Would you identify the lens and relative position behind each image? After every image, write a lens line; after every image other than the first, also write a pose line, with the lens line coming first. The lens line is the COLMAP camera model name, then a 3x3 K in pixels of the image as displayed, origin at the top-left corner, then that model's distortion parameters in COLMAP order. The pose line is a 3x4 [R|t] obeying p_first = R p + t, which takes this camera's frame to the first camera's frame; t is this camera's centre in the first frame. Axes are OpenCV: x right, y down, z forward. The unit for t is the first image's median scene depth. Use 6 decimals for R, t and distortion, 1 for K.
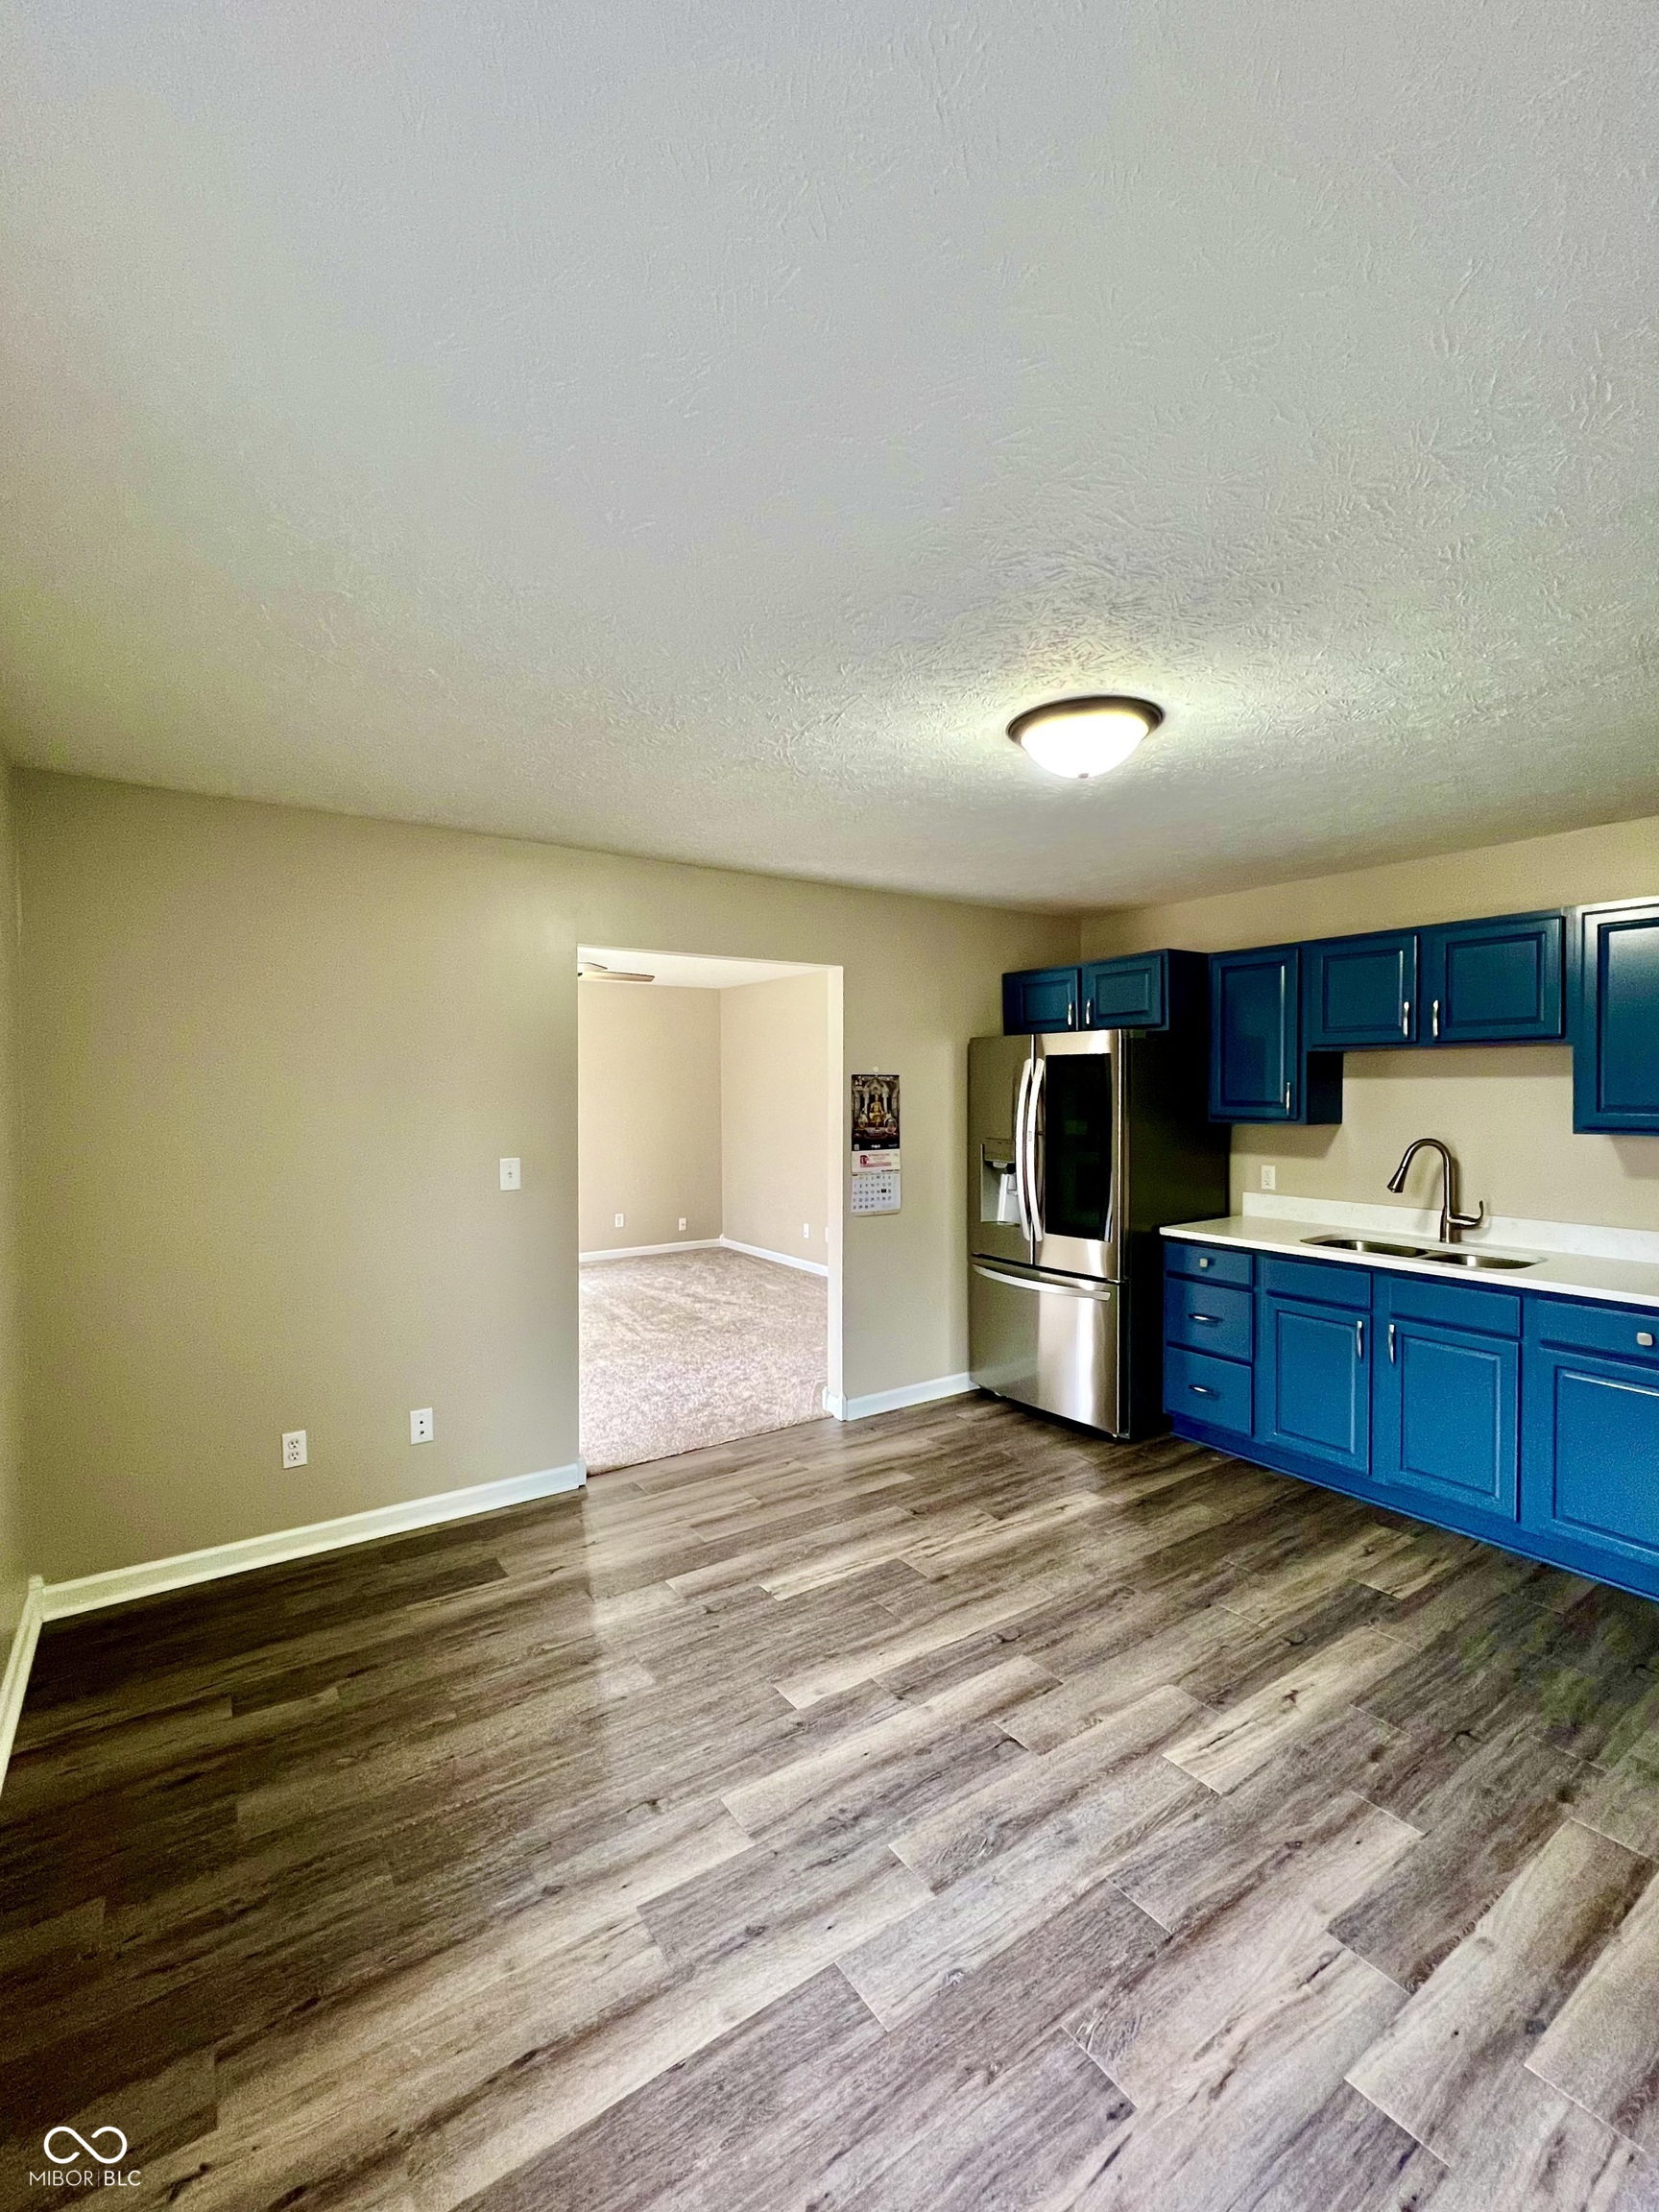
lens RADIAL K [[926.6, 0, 835.4], [0, 926.6, 1103.4], [0, 0, 1]] dist [-0.000104, 0.000571]
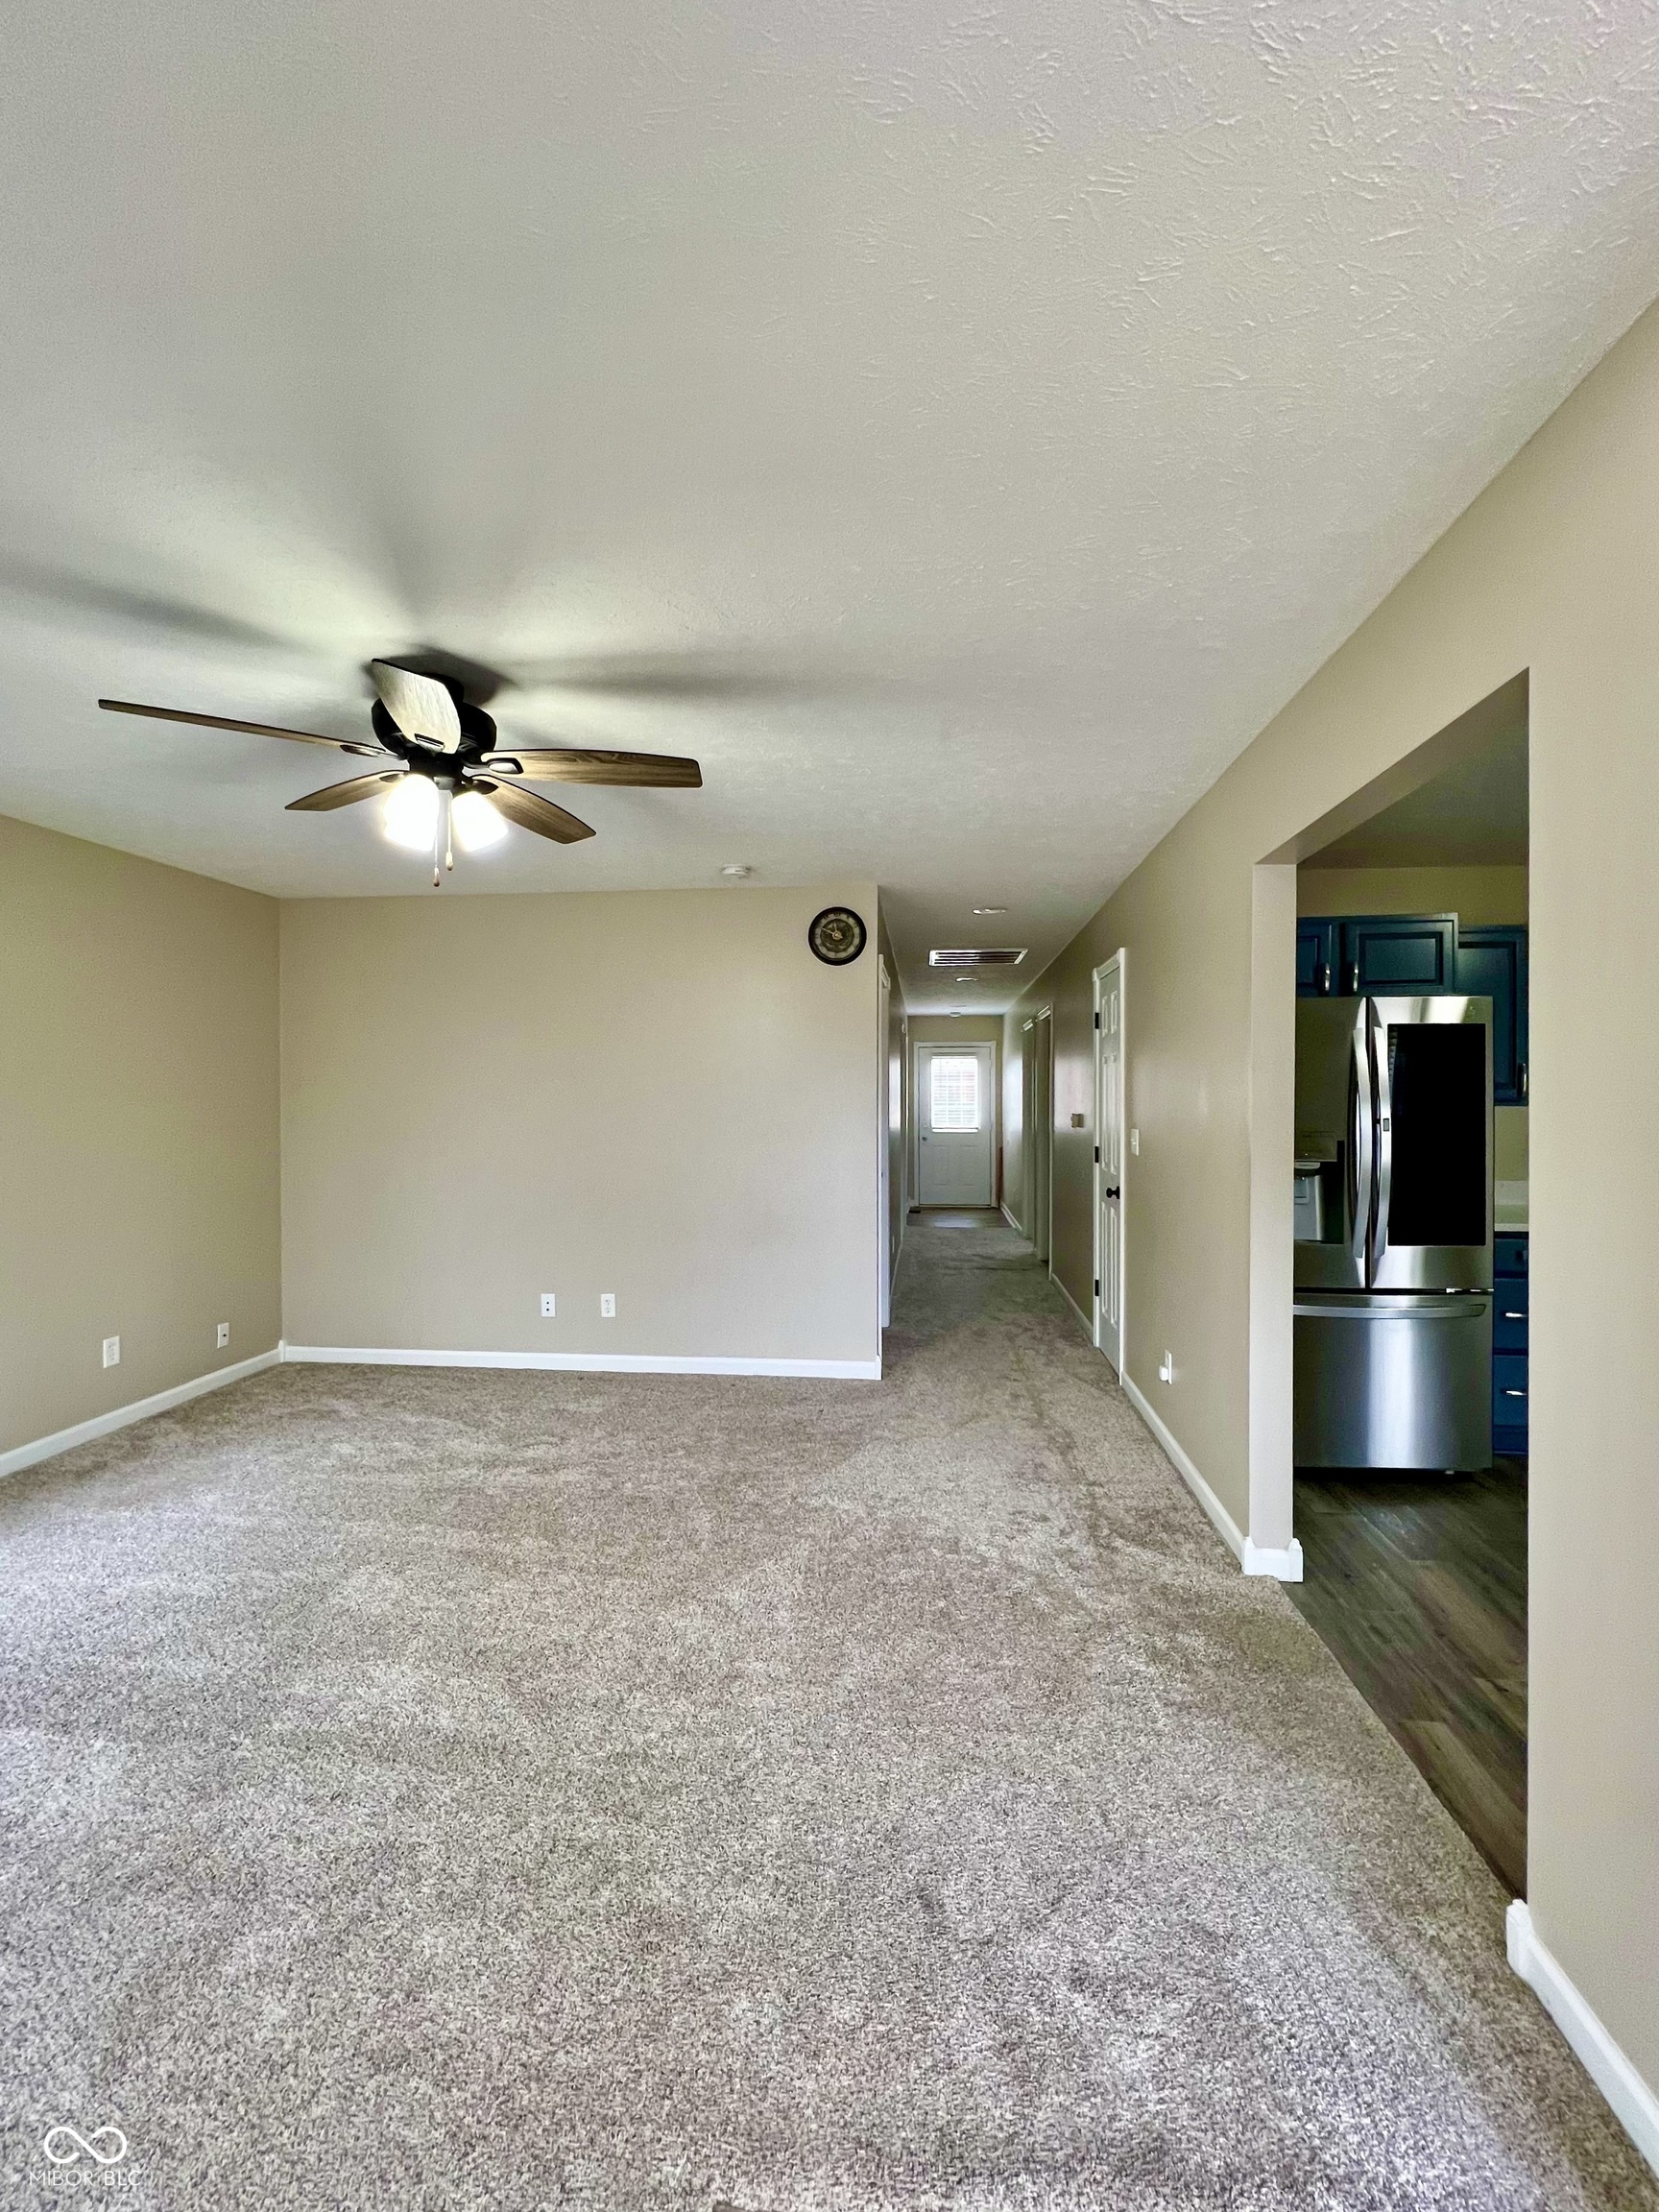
lens RADIAL K [[926.6, 0, 835.4], [0, 926.6, 1103.4], [0, 0, 1]] dist [-0.000104, 0.000571]
pose [[0.656929, -0.009157, 0.753897, -1.206412], [0.012717, 0.999919, 0.001064, 0.017199], [-0.753845, 0.008889, 0.656992, 1.462449]]
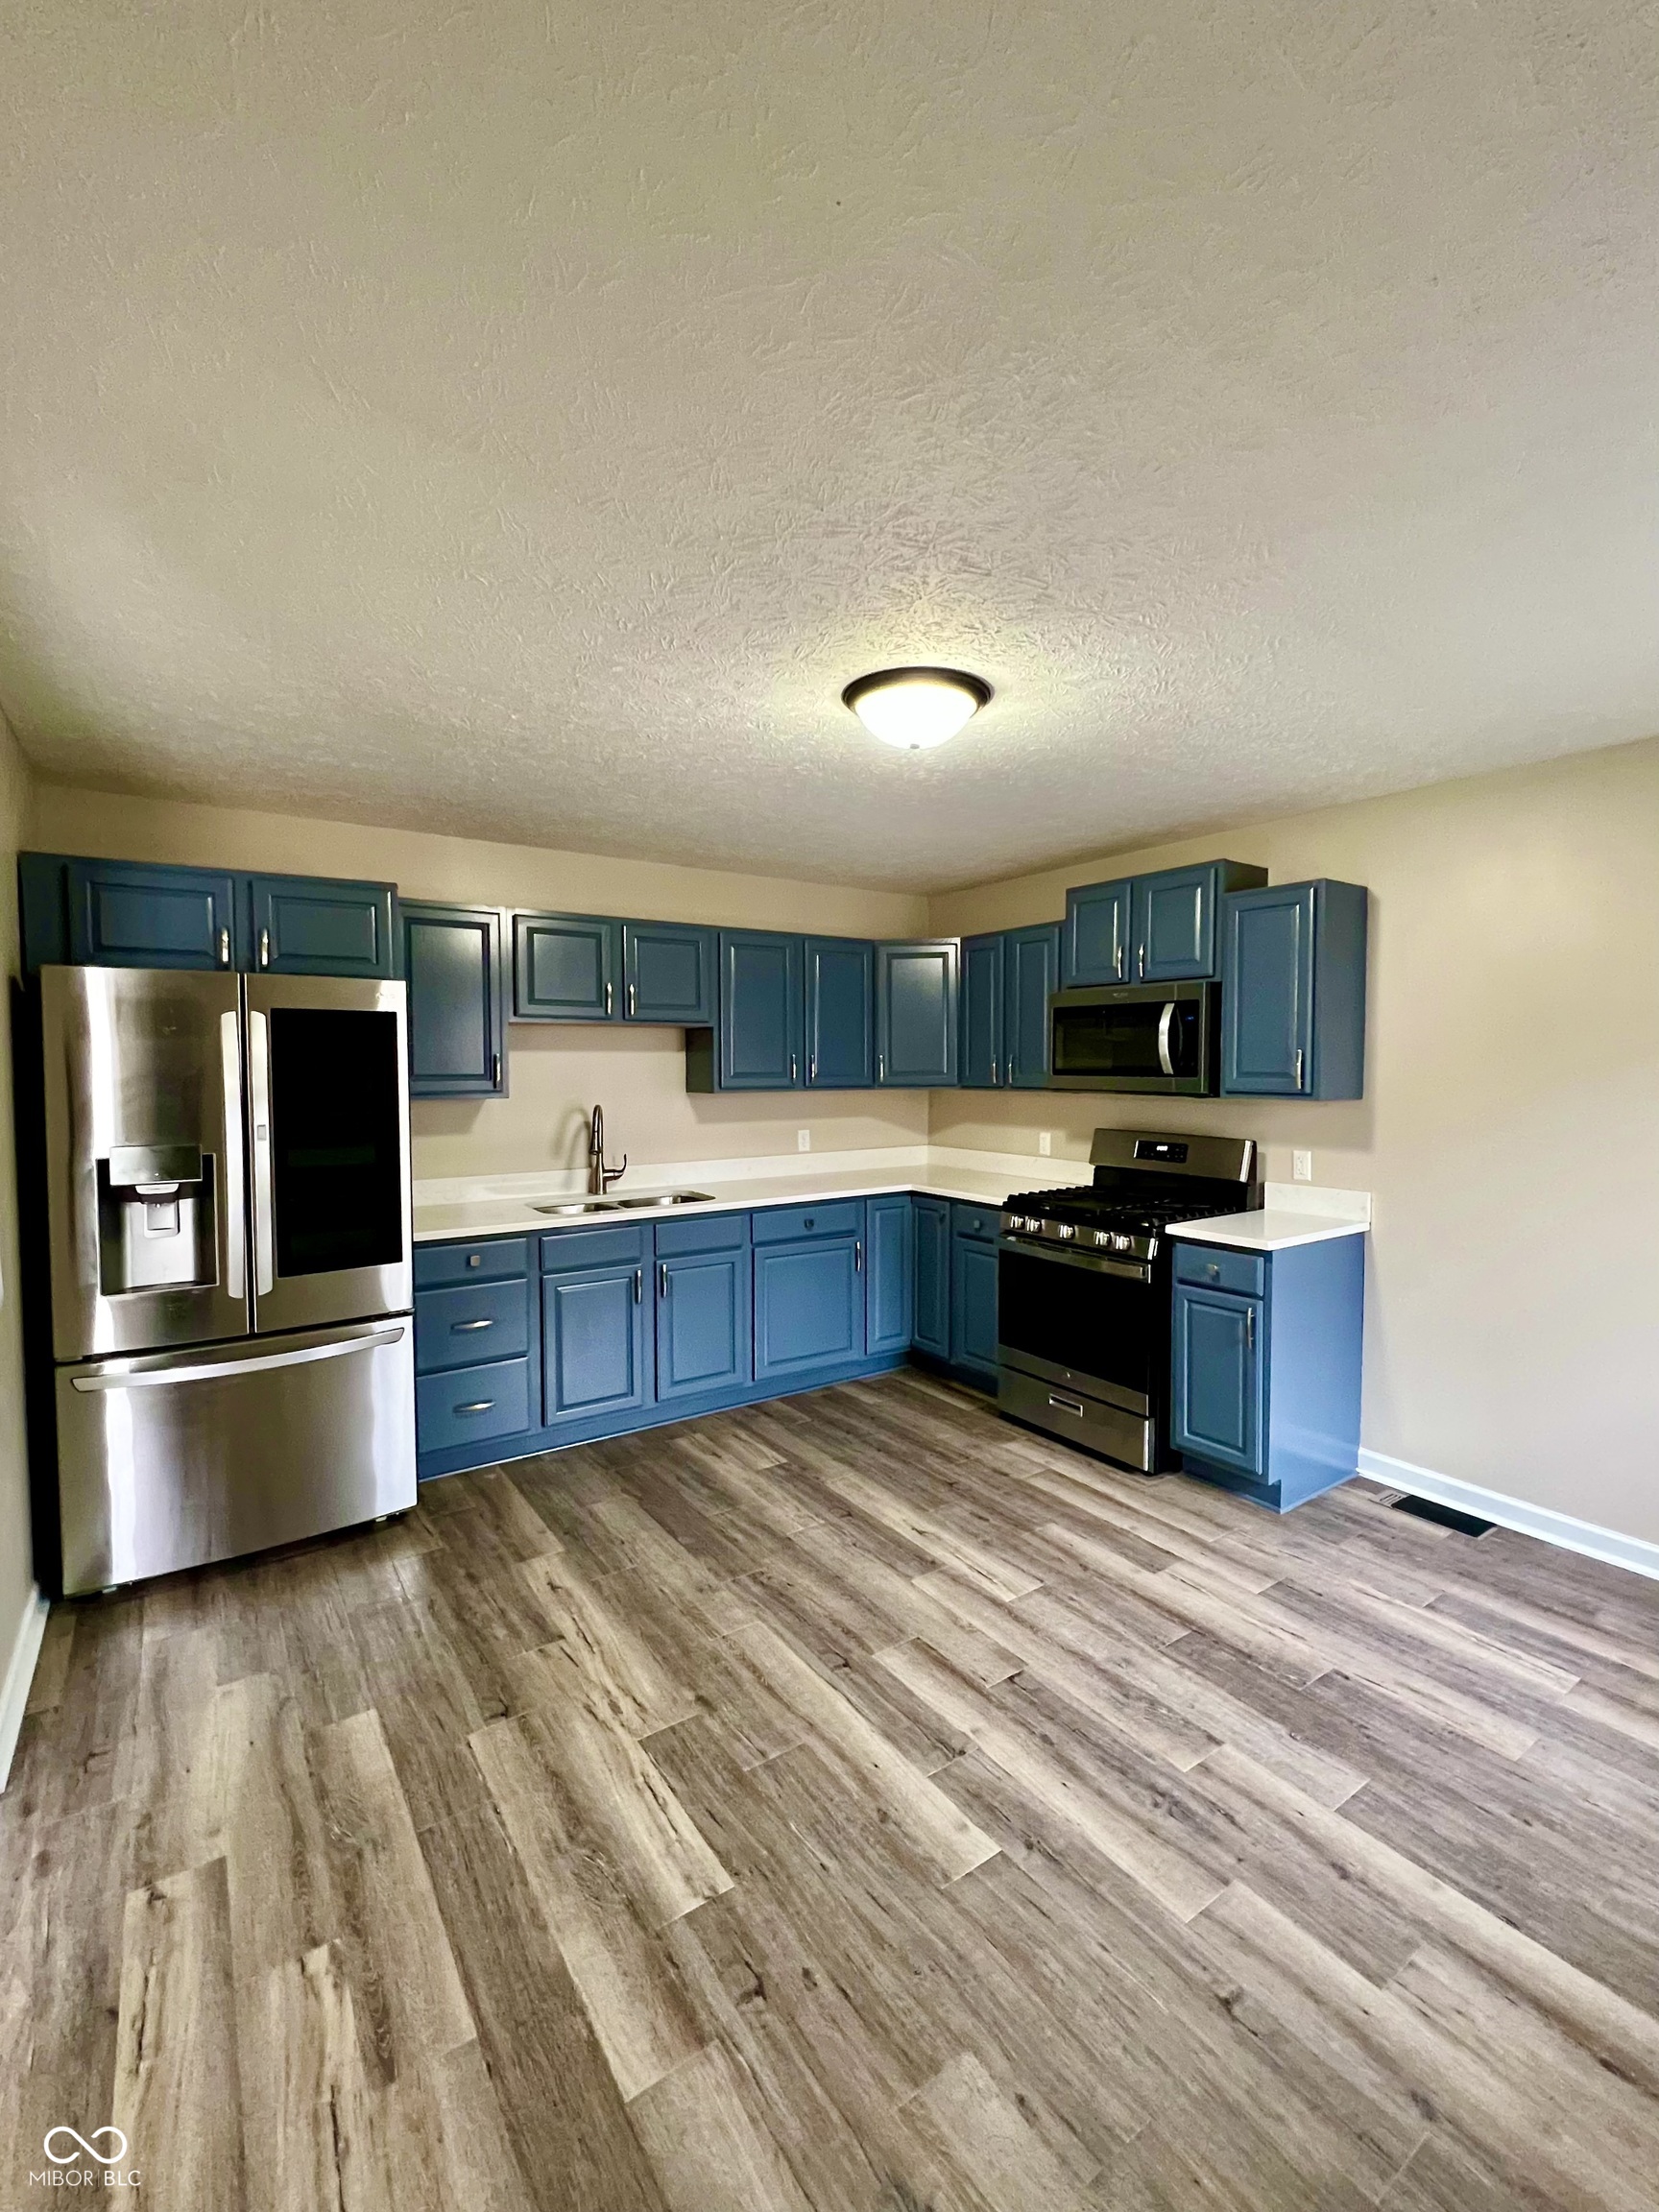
lens RADIAL K [[945.1, 0, 815.0], [0, 945.1, 1109.9], [0, 0, 1]] dist [0.000294, 0.000747]
pose [[0.024088, -0.045055, 0.998694, -0.759867], [0.019455, 0.998816, 0.044591, -0.004657], [-0.999521, 0.018355, 0.024936, 1.056299]]
